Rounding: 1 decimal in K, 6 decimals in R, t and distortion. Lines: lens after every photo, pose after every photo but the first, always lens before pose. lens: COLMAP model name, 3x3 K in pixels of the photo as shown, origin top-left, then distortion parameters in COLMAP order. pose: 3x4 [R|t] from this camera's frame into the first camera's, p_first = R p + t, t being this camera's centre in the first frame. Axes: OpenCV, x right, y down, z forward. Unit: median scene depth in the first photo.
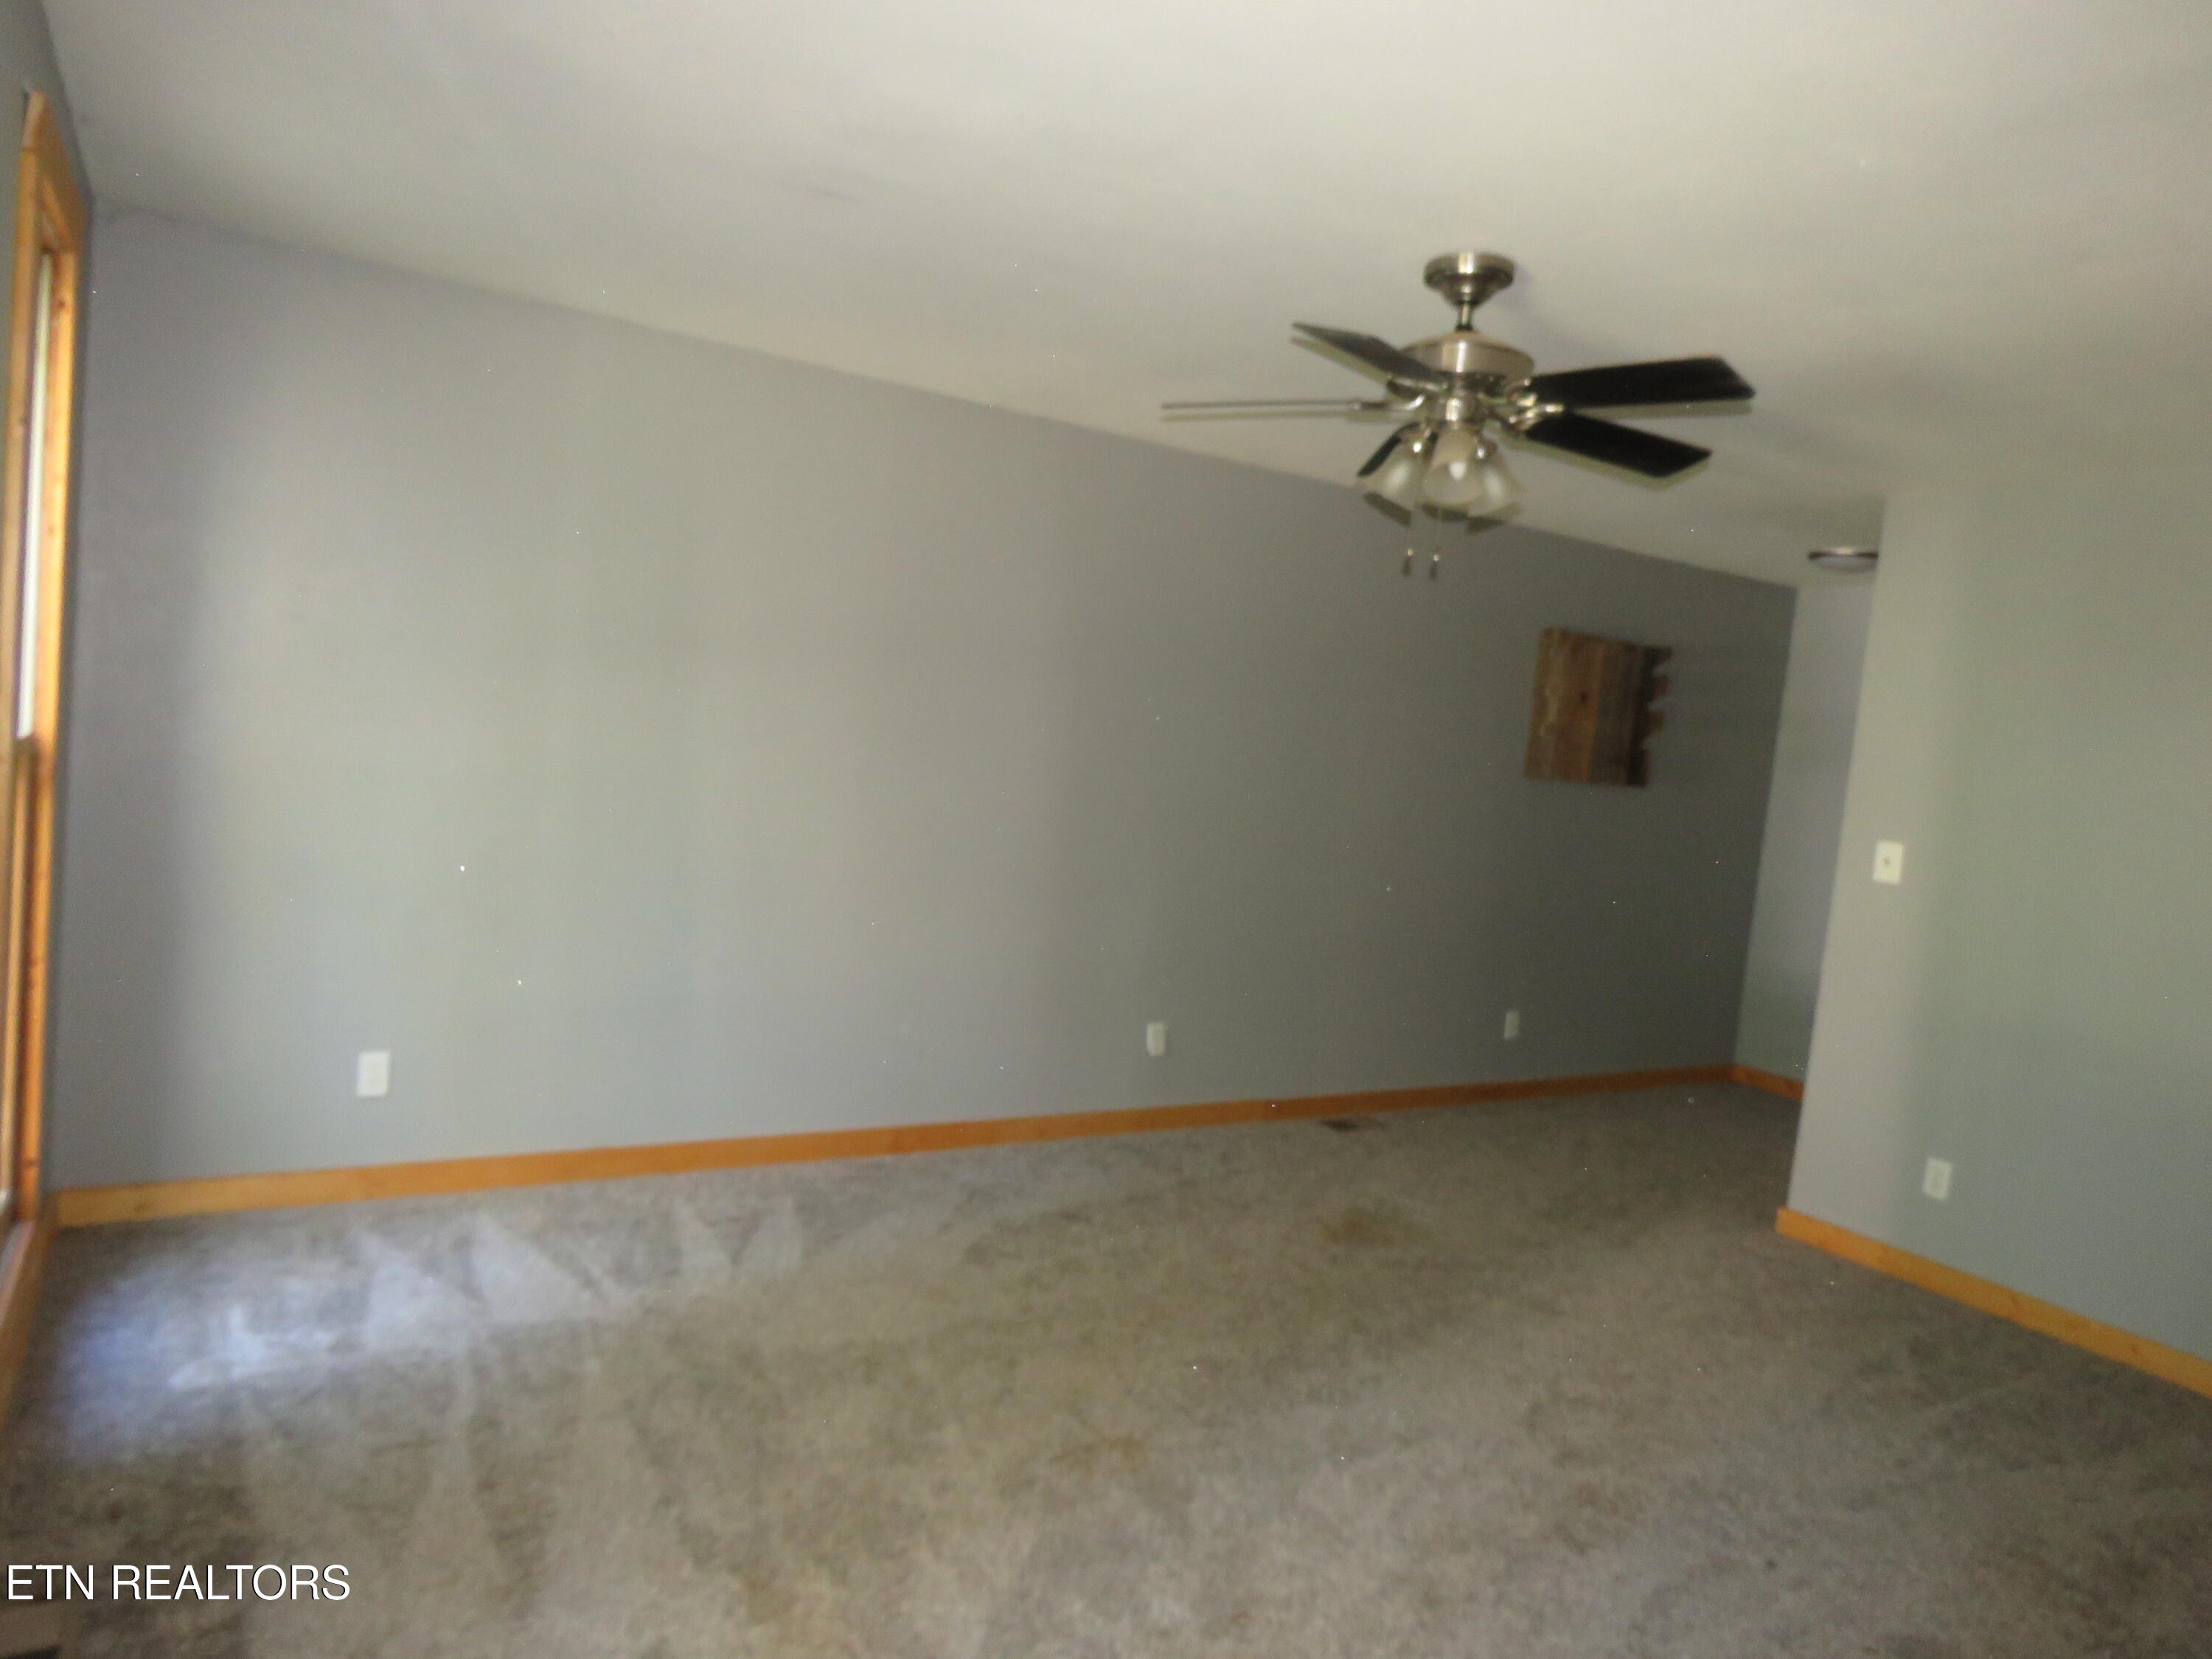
lens RADIAL K [[1408.7, 0, 1102.4], [0, 1408.7, 832.8], [0, 0, 1]] dist [-0.007750, 0.000188]
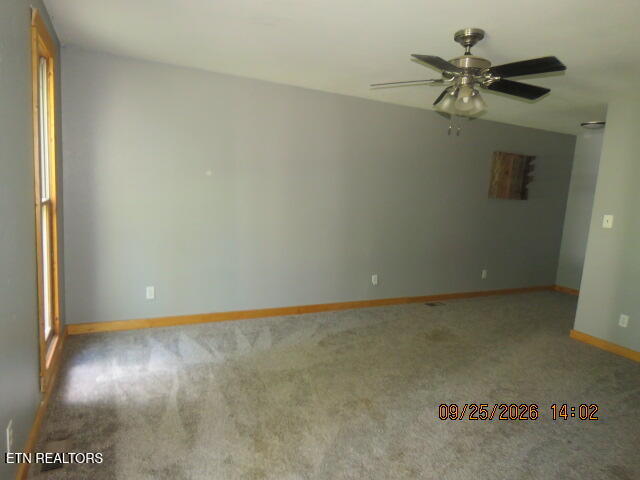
lens RADIAL K [[407.6, 0, 319.0], [0, 407.6, 240.9], [0, 0, 1]] dist [-0.007750, 0.000188]
pose [[0.994510, -0.021112, -0.102485, 0.010294], [0.026490, 0.998326, 0.051406, 0.001085], [0.101228, -0.053838, 0.993405, 0.037510]]
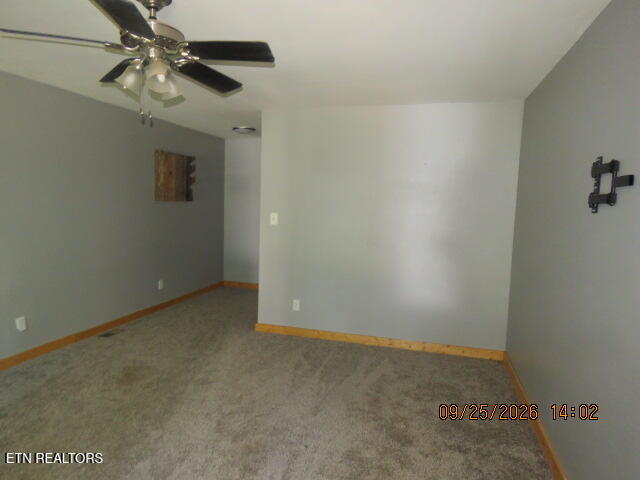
lens RADIAL K [[407.6, 0, 319.0], [0, 407.6, 240.9], [0, 0, 1]] dist [-0.007750, 0.000188]
pose [[0.738509, -0.137419, 0.660091, -0.034388], [0.091959, 0.990390, 0.103298, -0.023308], [-0.667943, -0.015585, 0.744049, 0.234204]]
